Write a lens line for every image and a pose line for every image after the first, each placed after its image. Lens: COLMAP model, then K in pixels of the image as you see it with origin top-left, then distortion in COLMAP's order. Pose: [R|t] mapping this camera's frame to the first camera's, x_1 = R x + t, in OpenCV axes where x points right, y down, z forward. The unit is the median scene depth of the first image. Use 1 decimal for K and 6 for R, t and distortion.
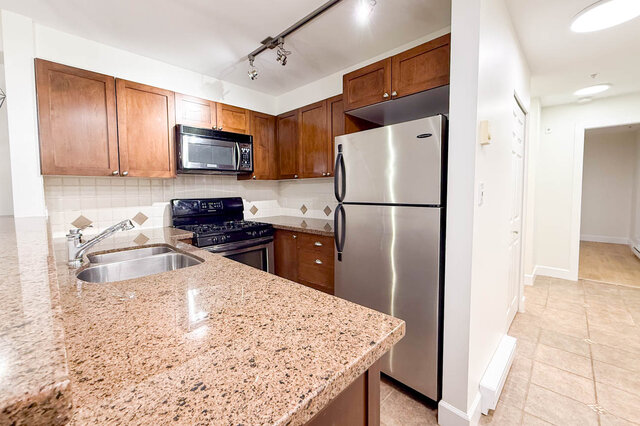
lens RADIAL K [[262.1, 0, 317.6], [0, 262.1, 203.1], [0, 0, 1]] dist [0.001708, 0.000257]
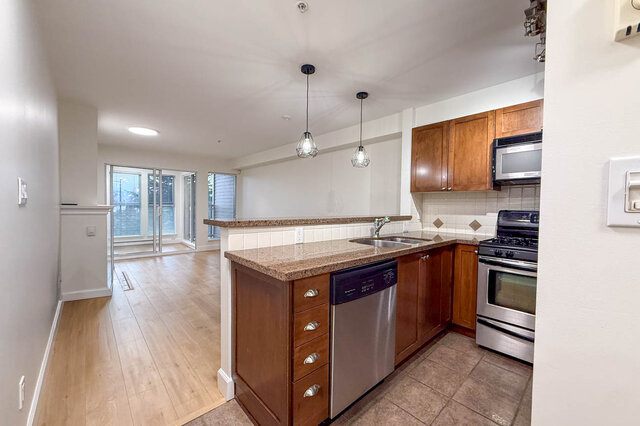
lens RADIAL K [[251.5, 0, 320.0], [0, 251.5, 213.0], [0, 0, 1]] dist [-0.000499, -0.000038]
pose [[-0.056179, 0.037378, -0.997721, 0.531819], [-0.064151, 0.997099, 0.040967, 0.001100], [0.996358, 0.066306, -0.053618, 0.365692]]
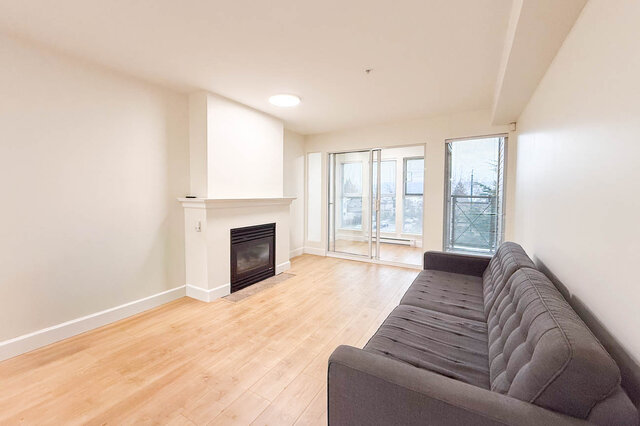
lens RADIAL K [[262.1, 0, 317.6], [0, 262.1, 203.1], [0, 0, 1]] dist [0.001708, 0.000257]
pose [[-0.973312, 0.016162, -0.228917, -1.017059], [-0.004467, 0.995994, 0.089309, 0.001147], [0.229443, 0.087948, -0.969341, 0.458201]]
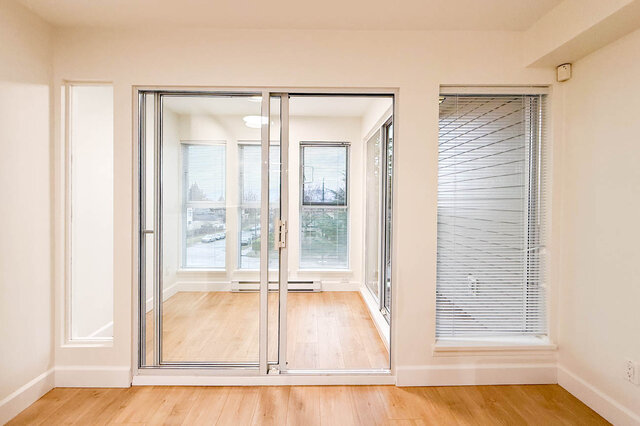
lens RADIAL K [[262.1, 0, 317.6], [0, 262.1, 203.1], [0, 0, 1]] dist [0.001708, 0.000257]
pose [[-0.705517, 0.012581, -0.708581, -1.435664], [-0.036778, 0.997845, 0.054336, 0.054756], [0.707738, 0.064395, -0.703534, -0.754622]]
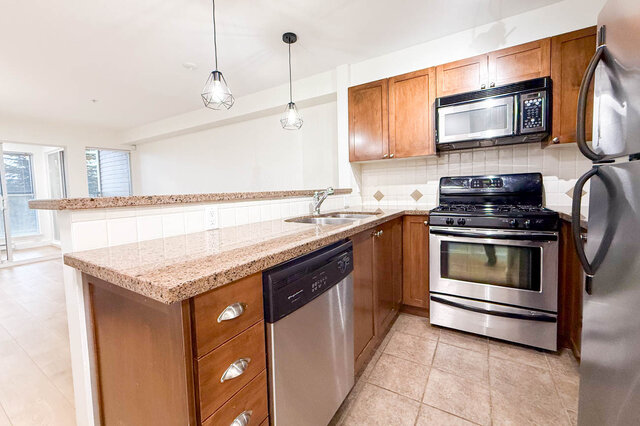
lens RADIAL K [[262.1, 0, 317.6], [0, 262.1, 203.1], [0, 0, 1]] dist [0.001708, 0.000257]
pose [[0.212281, 0.059753, -0.975380, 0.342235], [-0.022439, 0.998164, 0.056265, 0.040476], [0.976951, 0.009943, 0.213232, 0.363597]]
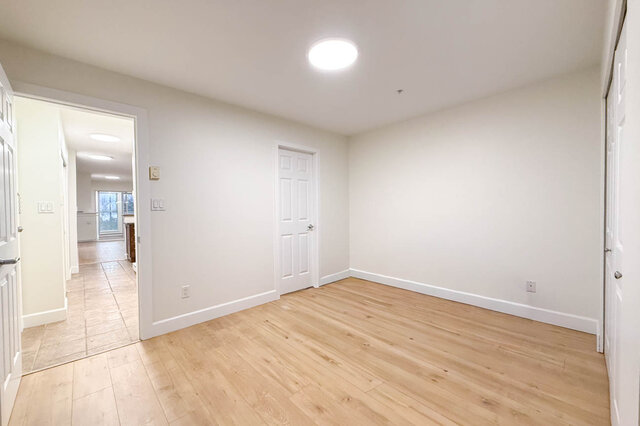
lens RADIAL K [[251.5, 0, 320.0], [0, 251.5, 213.0], [0, 0, 1]] dist [-0.000499, -0.000038]
pose [[-0.039926, 0.030749, -0.998729, 2.401702], [-0.036430, 0.998817, 0.032208, -0.109839], [0.998538, 0.037670, -0.038759, 2.198602]]
